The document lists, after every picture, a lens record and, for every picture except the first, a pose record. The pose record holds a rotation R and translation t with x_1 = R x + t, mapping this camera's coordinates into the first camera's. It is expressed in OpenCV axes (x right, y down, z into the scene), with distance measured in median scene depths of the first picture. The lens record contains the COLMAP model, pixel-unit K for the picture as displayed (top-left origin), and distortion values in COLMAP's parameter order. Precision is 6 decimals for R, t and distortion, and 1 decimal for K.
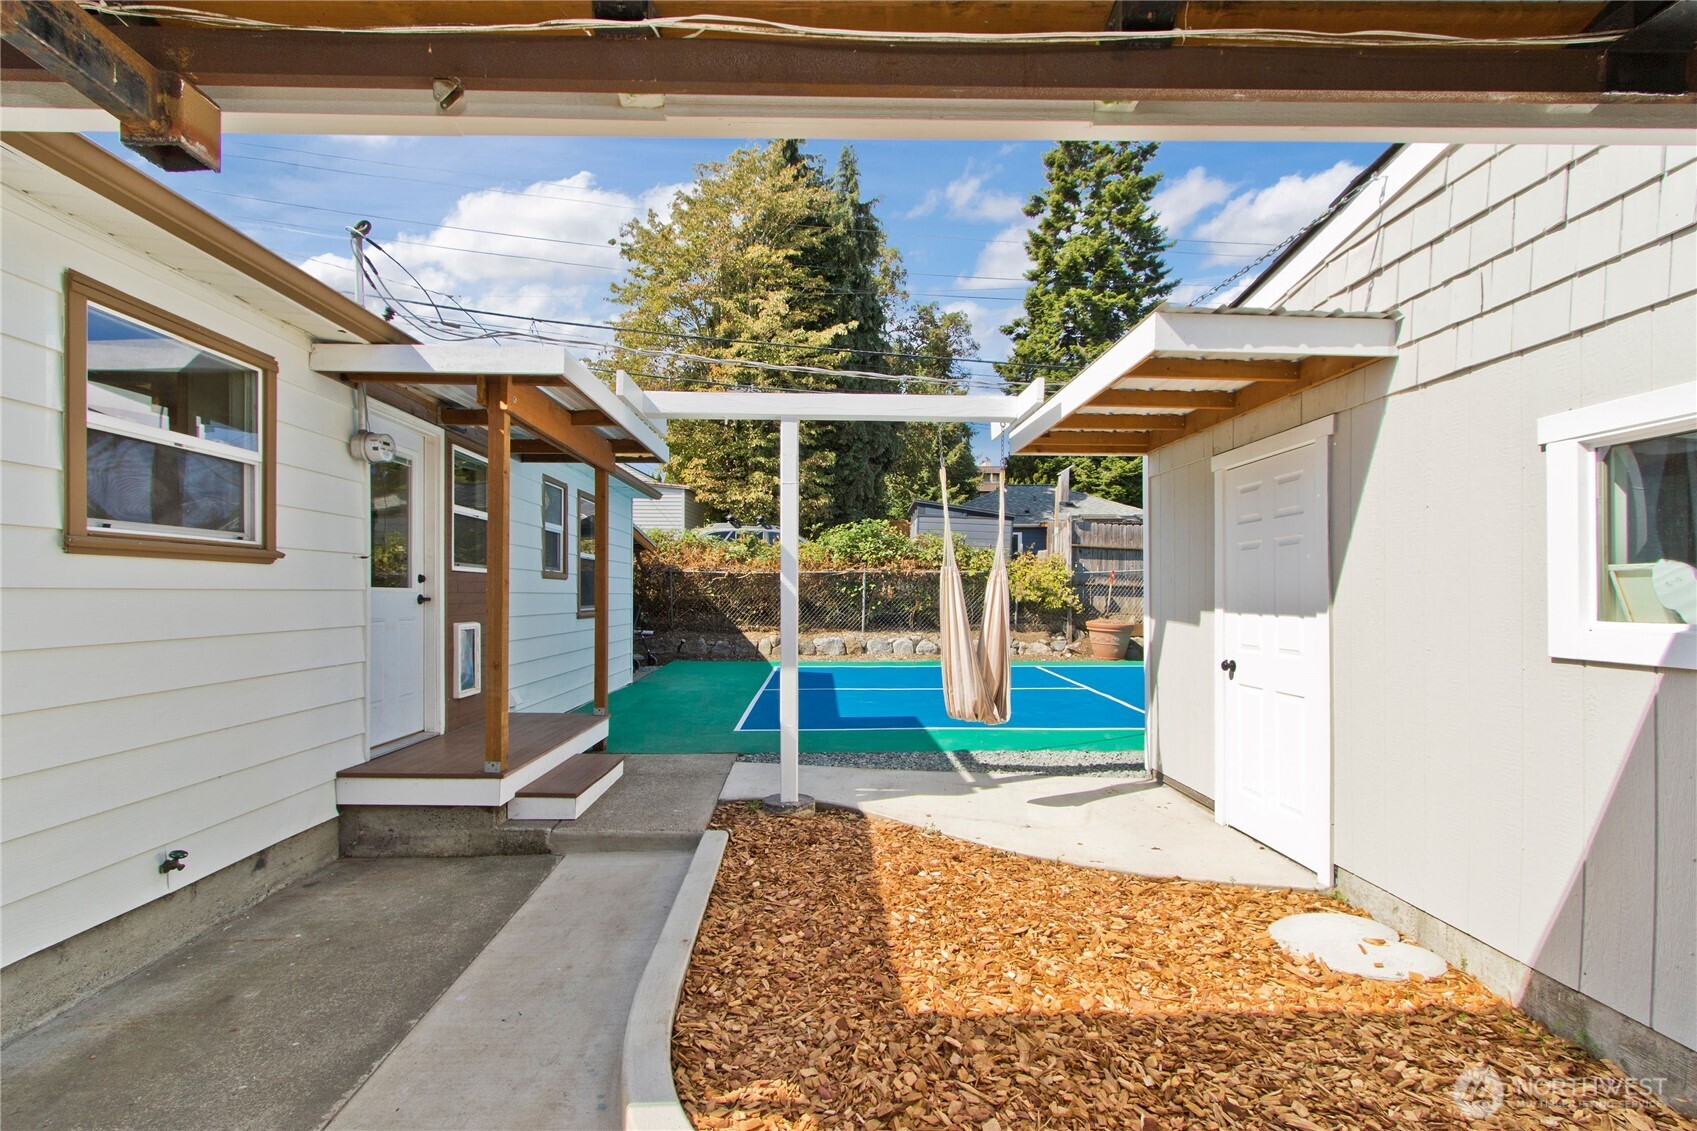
lens RADIAL K [[799.1, 0, 808.1], [0, 799.1, 596.7], [0, 0, 1]] dist [0.010509, -0.003526]
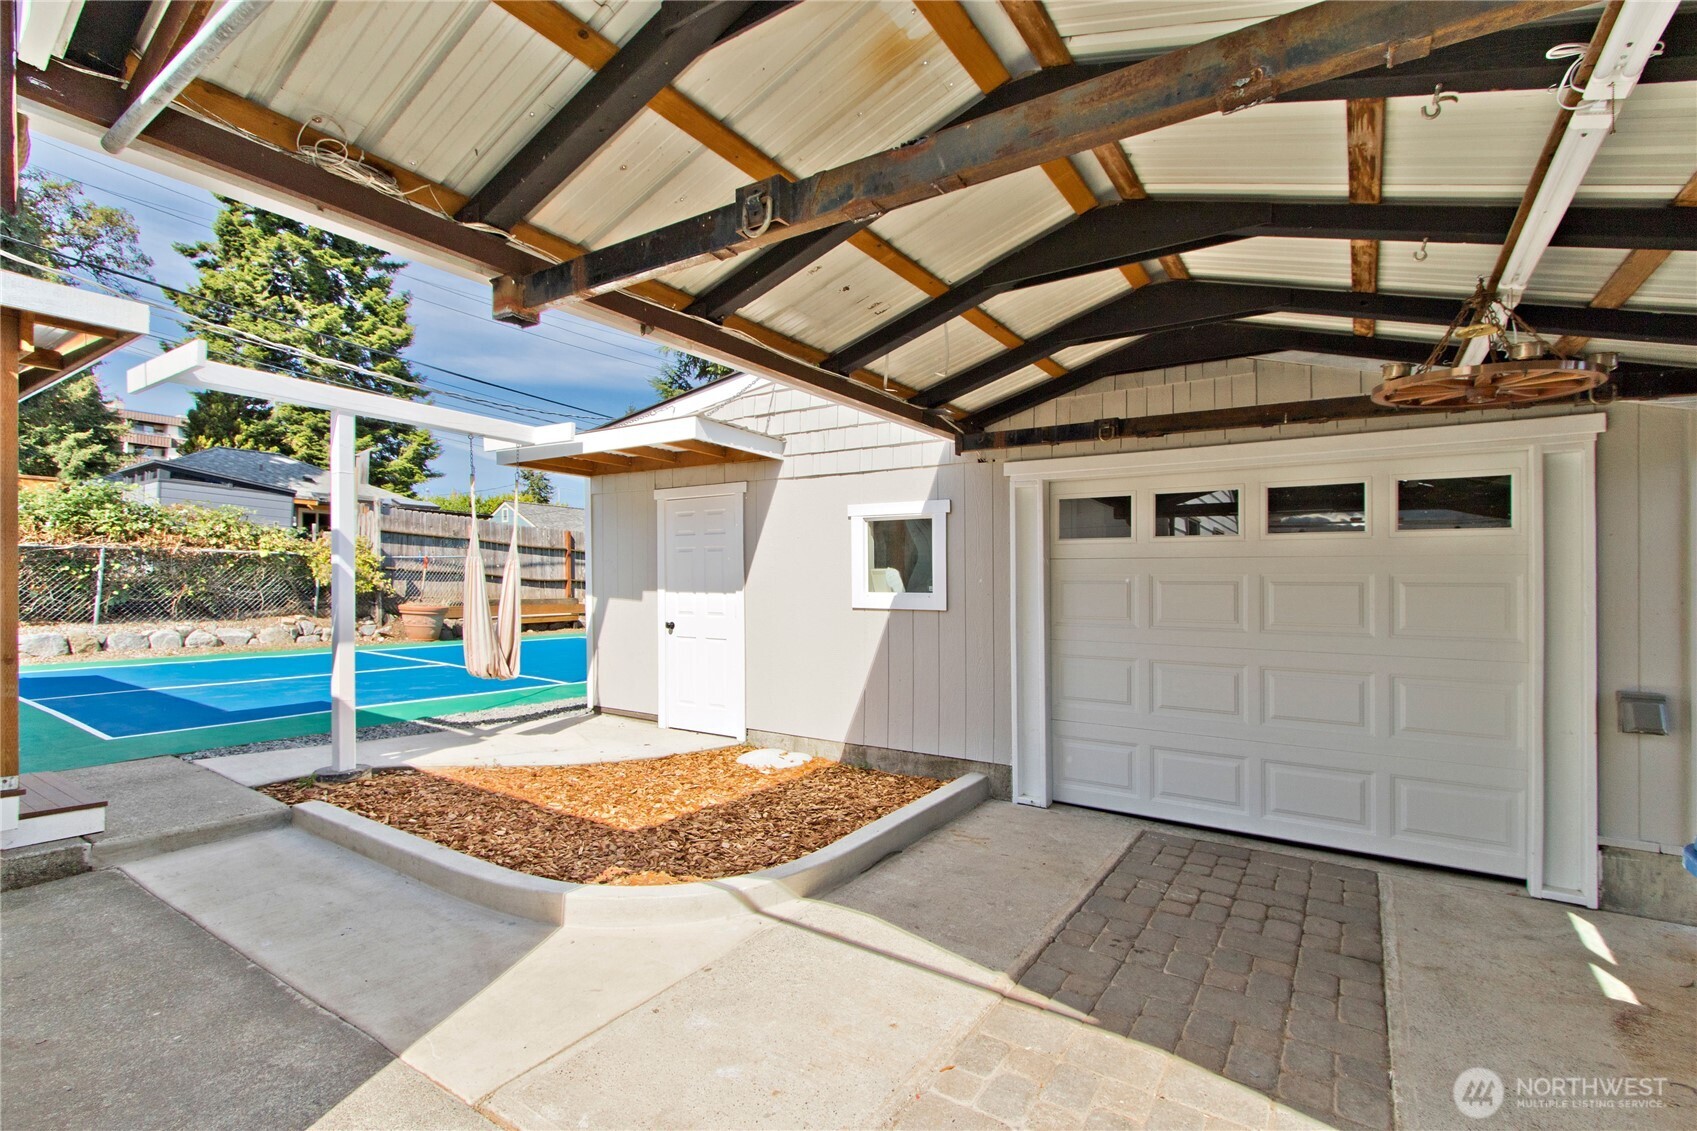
lens RADIAL K [[799.1, 0, 854.7], [0, 799.1, 572.6], [0, 0, 1]] dist [0.010509, -0.003526]
pose [[0.559209, 0.015689, 0.828878, -0.573711], [-0.005978, 0.999871, -0.014893, 0.003865], [-0.829005, 0.003373, 0.559231, -0.177205]]
